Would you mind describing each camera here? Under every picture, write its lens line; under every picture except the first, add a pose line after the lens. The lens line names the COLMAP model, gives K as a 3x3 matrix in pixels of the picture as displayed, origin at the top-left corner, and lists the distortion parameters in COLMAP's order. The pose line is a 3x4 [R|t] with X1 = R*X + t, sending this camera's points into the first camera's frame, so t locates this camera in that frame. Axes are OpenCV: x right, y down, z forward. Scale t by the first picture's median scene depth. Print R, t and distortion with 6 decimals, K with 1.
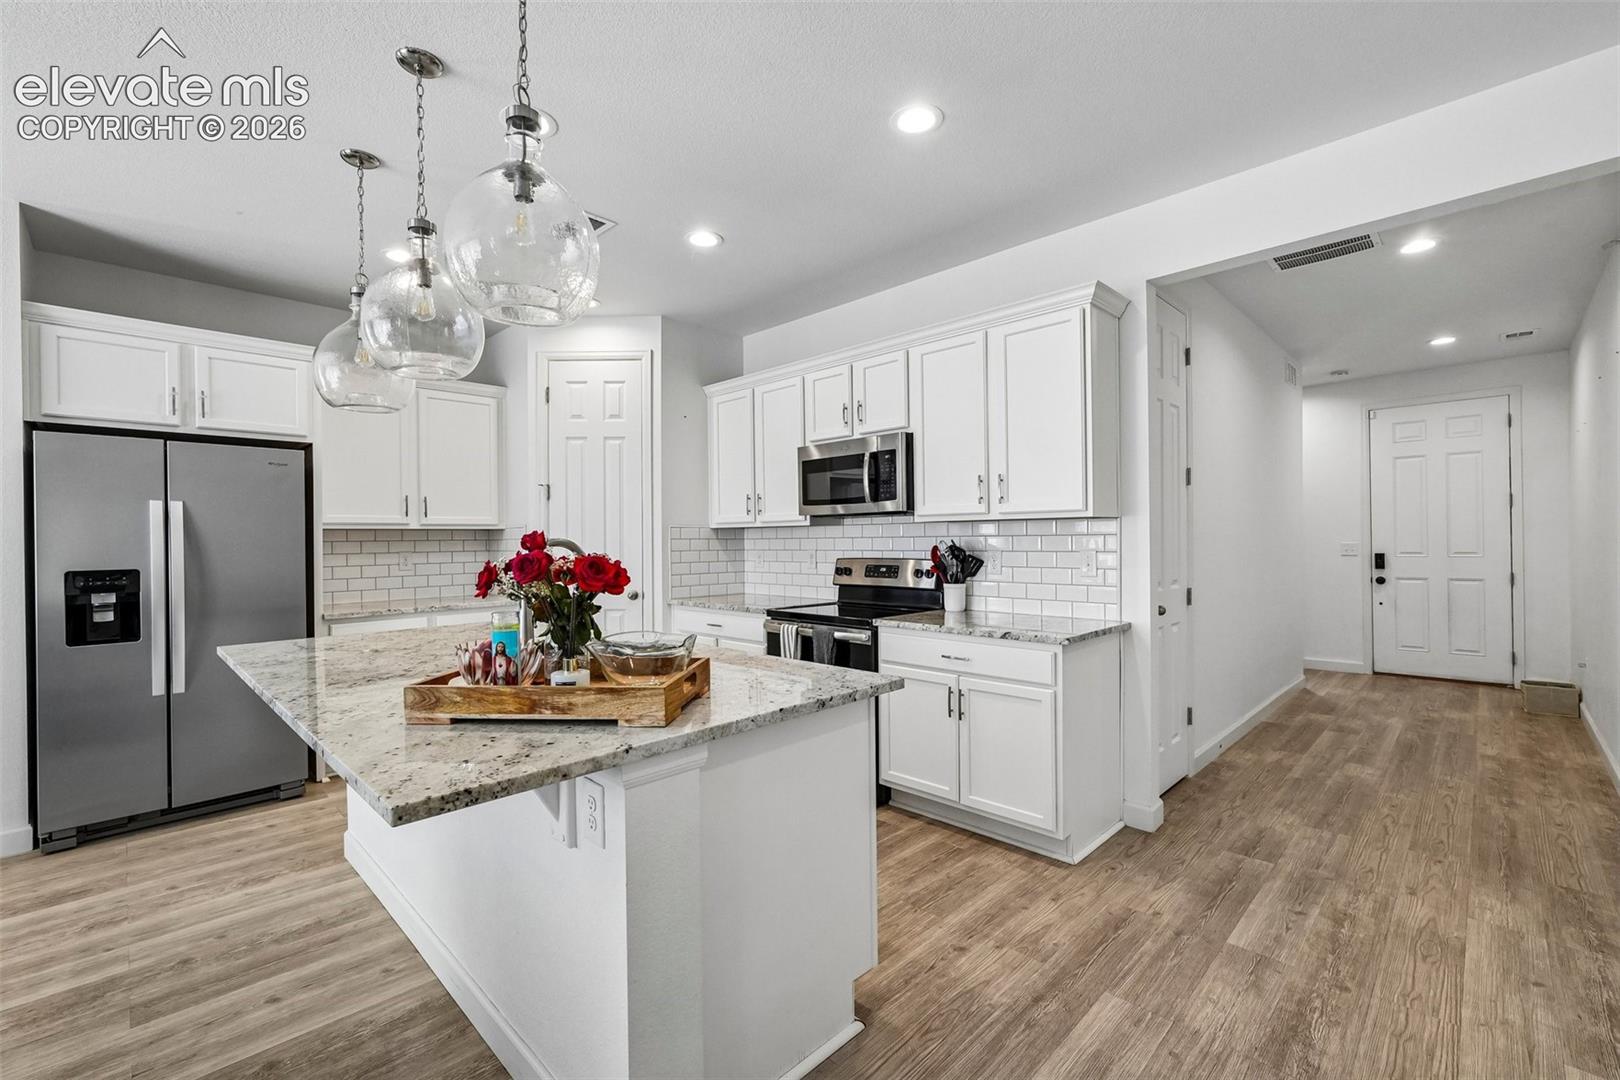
lens RADIAL K [[691.9, 0, 811.2], [0, 691.9, 538.8], [0, 0, 1]] dist [-0.008986, 0.004969]
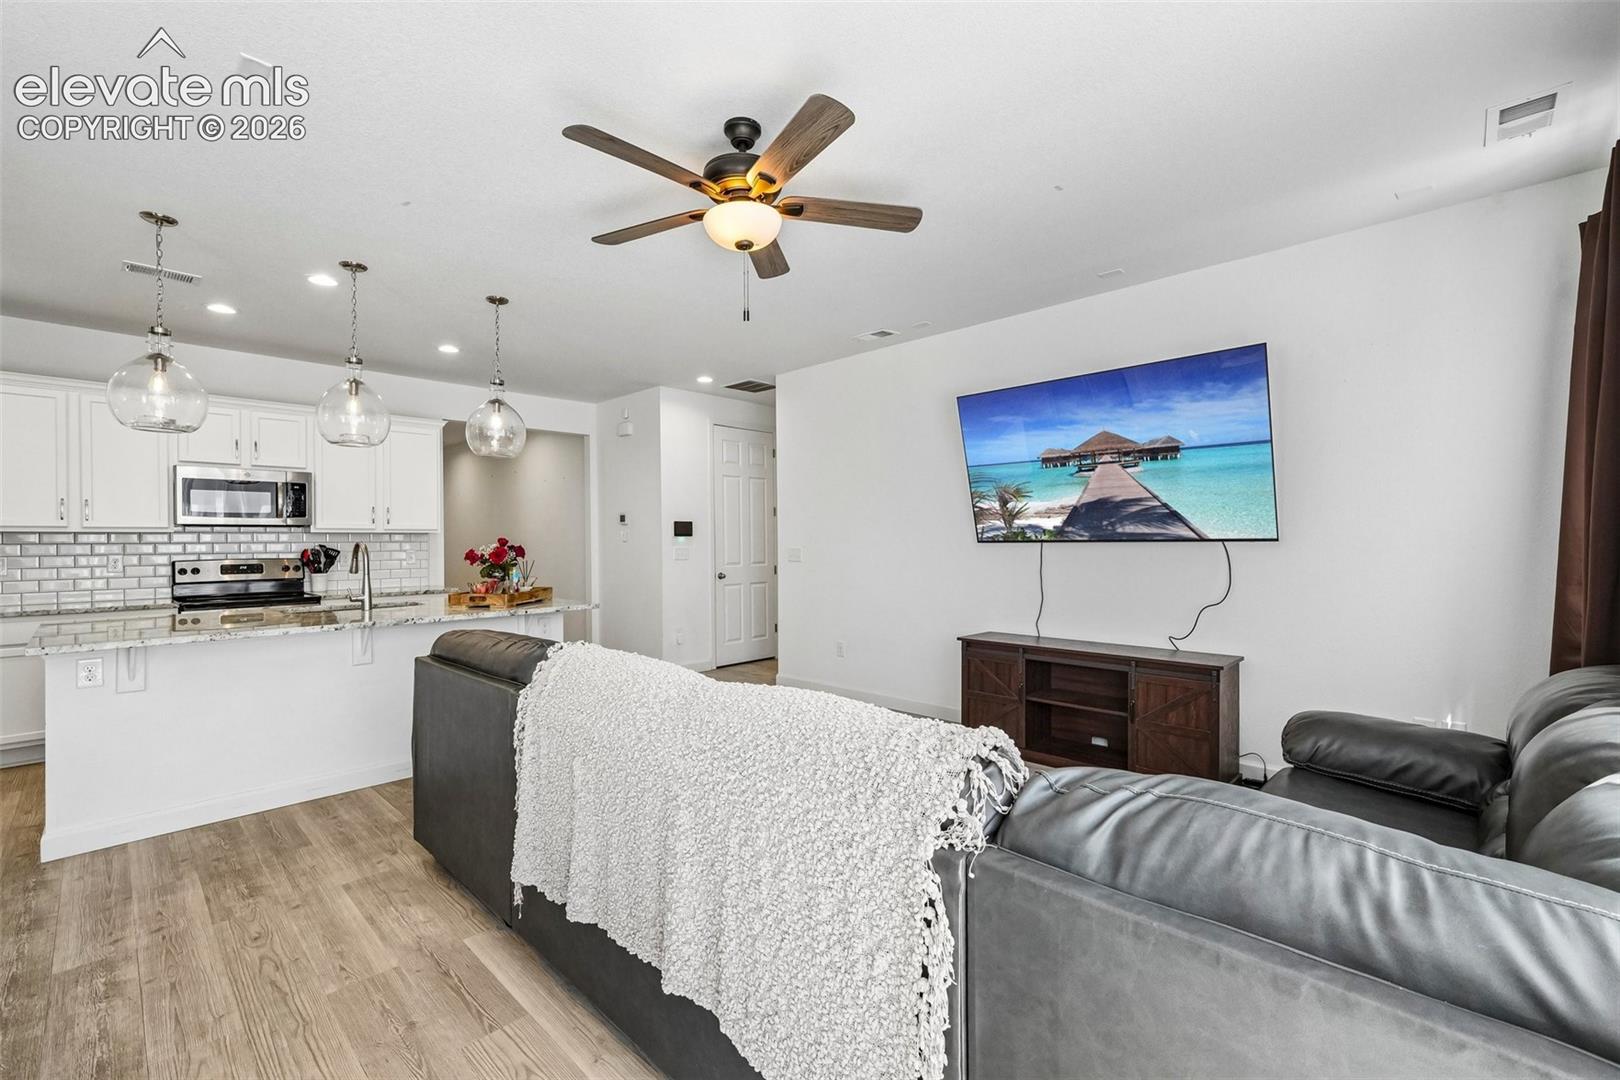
lens RADIAL K [[691.9, 0, 819.0], [0, 691.9, 538.1], [0, 0, 1]] dist [-0.008986, 0.004969]
pose [[-0.015037, 0.012904, 0.999804, -1.529583], [0.005687, 0.999902, -0.012819, 0.014843], [-0.999871, 0.005493, -0.015109, -0.089522]]
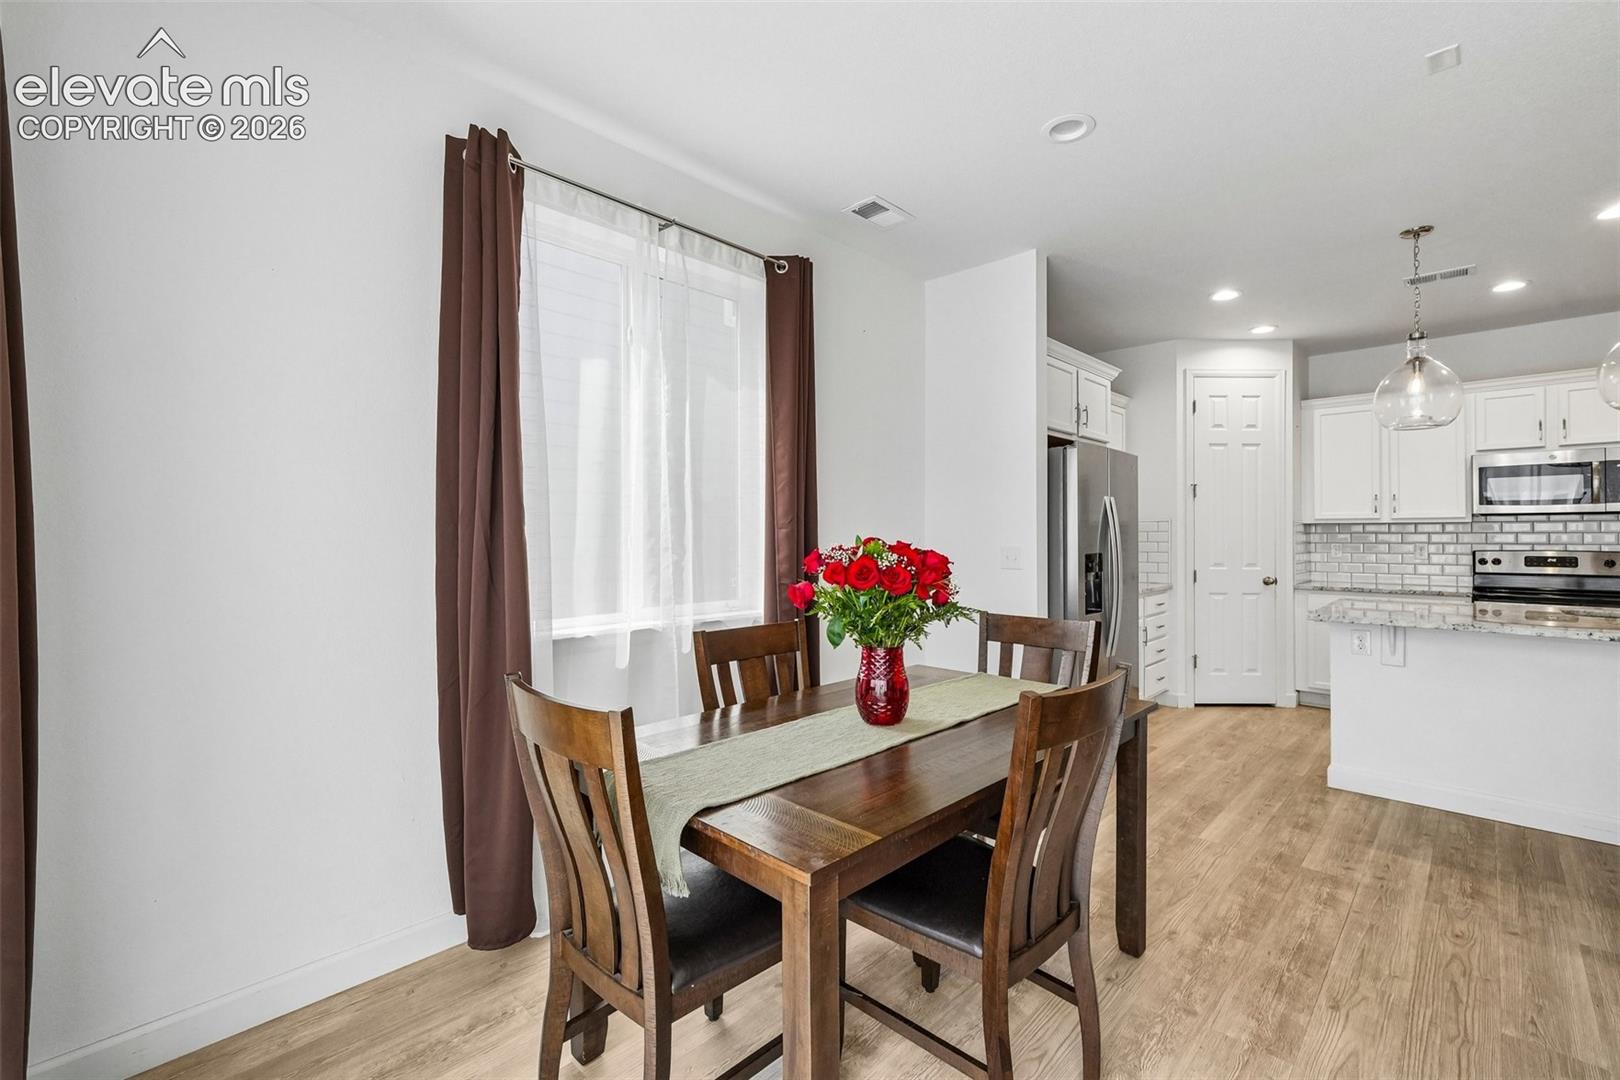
lens RADIAL K [[691.9, 0, 808.2], [0, 691.9, 527.3], [0, 0, 1]] dist [-0.008986, 0.004969]
pose [[0.999951, 0.009569, 0.002653, -1.469203], [-0.009547, 0.999919, -0.008410, 0.012880], [-0.002733, 0.008385, 0.999961, -0.219456]]
